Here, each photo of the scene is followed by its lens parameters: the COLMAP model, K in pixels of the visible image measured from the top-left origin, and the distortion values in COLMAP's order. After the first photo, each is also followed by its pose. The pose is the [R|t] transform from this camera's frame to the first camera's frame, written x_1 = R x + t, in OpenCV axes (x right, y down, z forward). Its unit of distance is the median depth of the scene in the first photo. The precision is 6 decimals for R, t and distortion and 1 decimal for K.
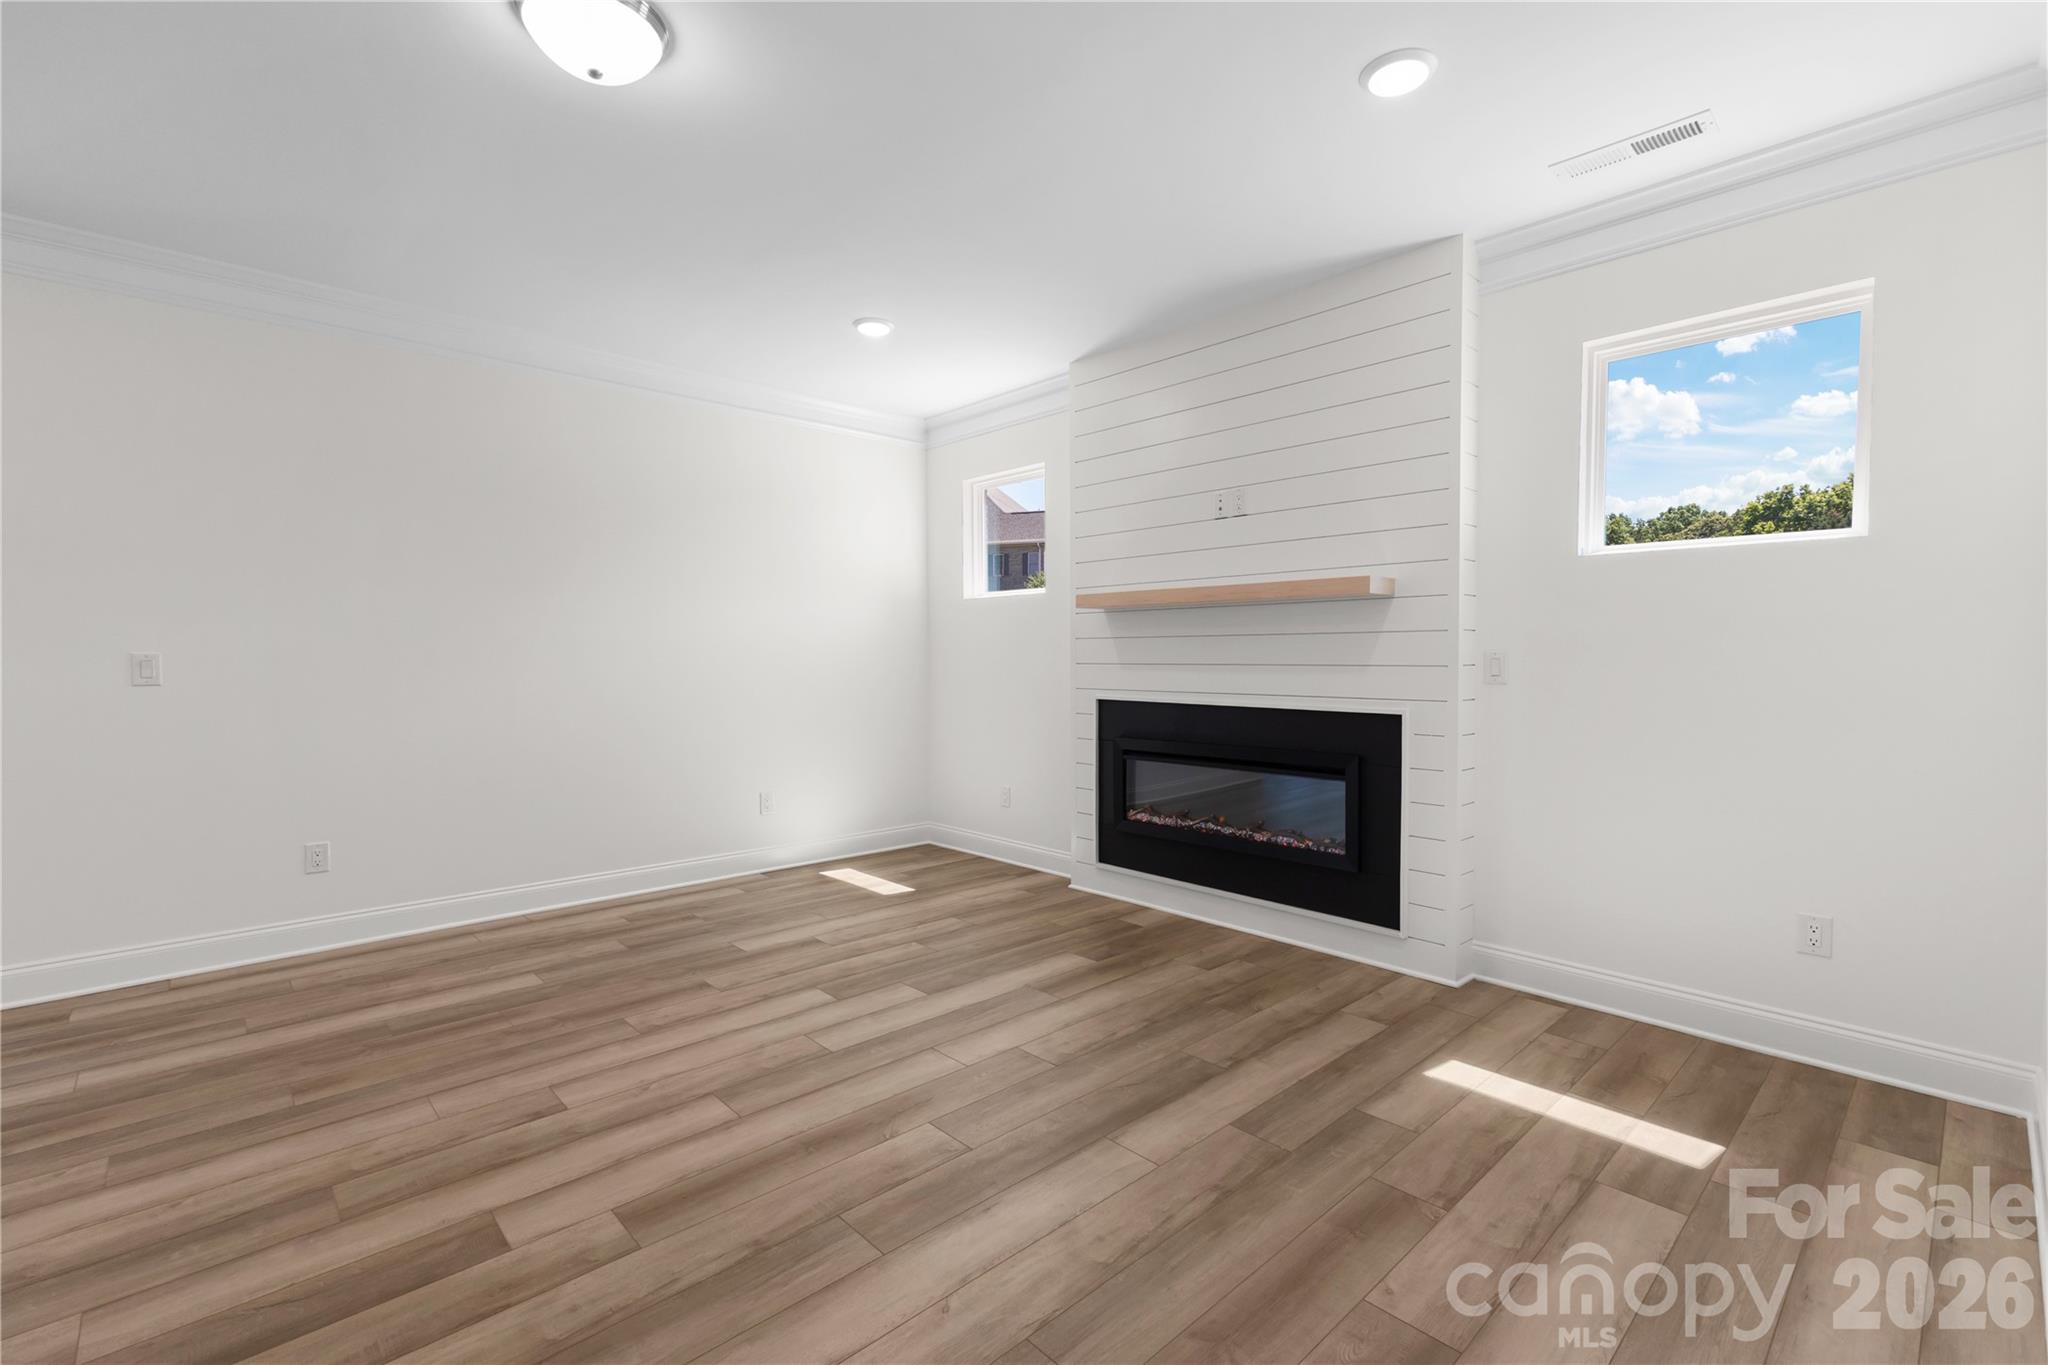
lens RADIAL K [[906.9, 0, 1024.0], [0, 906.9, 682.5], [0, 0, 1]] dist [-0.011625, 0.005873]
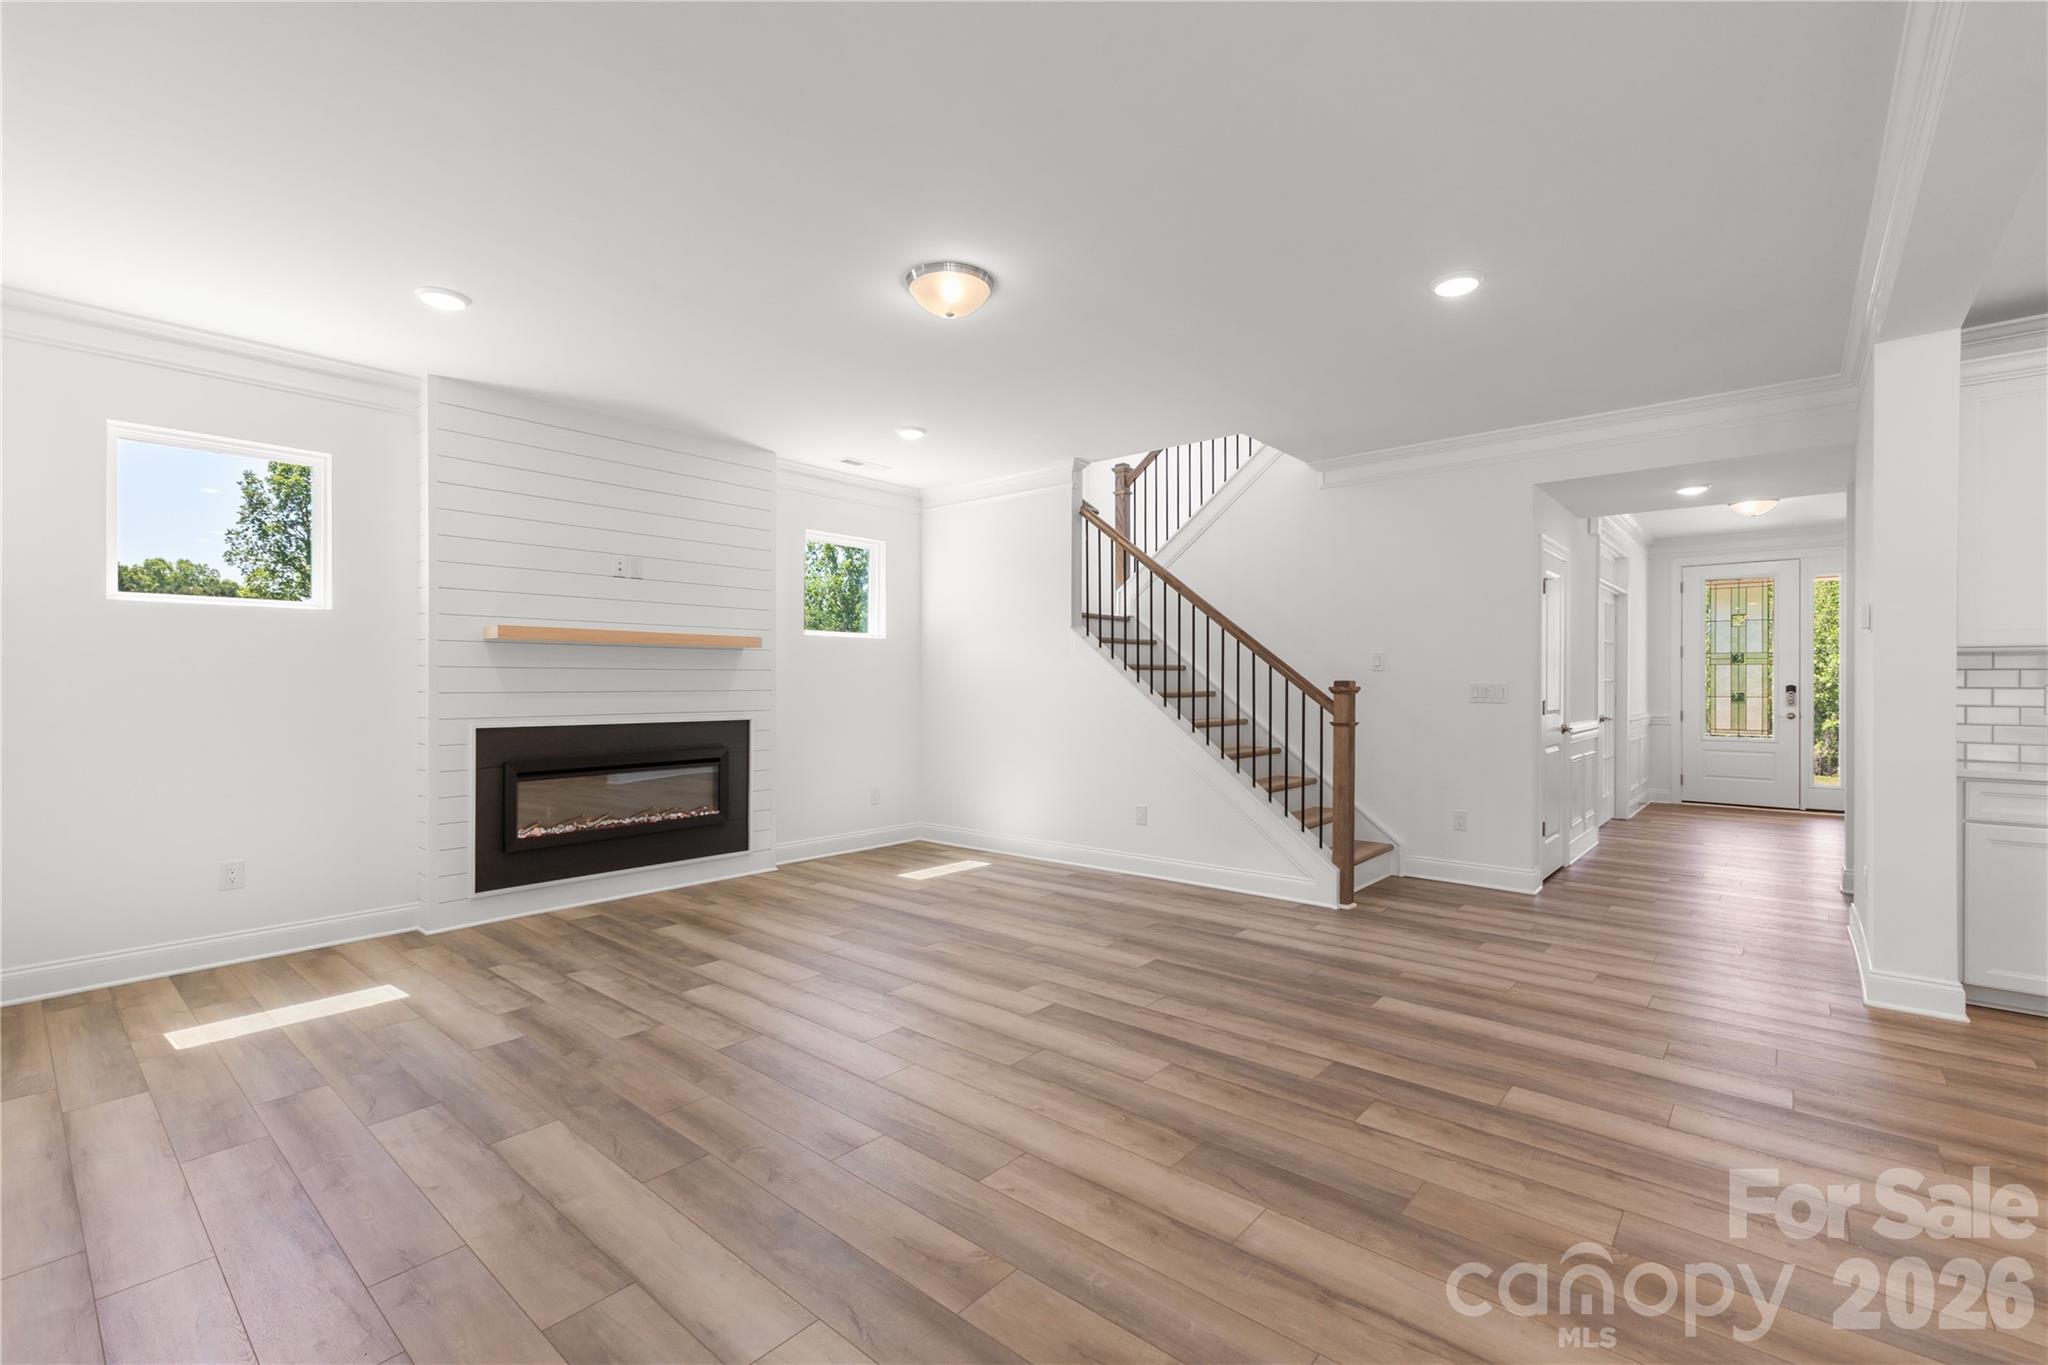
lens RADIAL K [[928.4, 0, 1024.0], [0, 928.4, 682.5], [0, 0, 1]] dist [0.031656, 0.000157]
pose [[-0.111939, 0.000196, 0.993715, -1.203243], [0.028743, 0.999582, 0.003041, -0.021331], [-0.993299, 0.028902, -0.111898, 0.611715]]
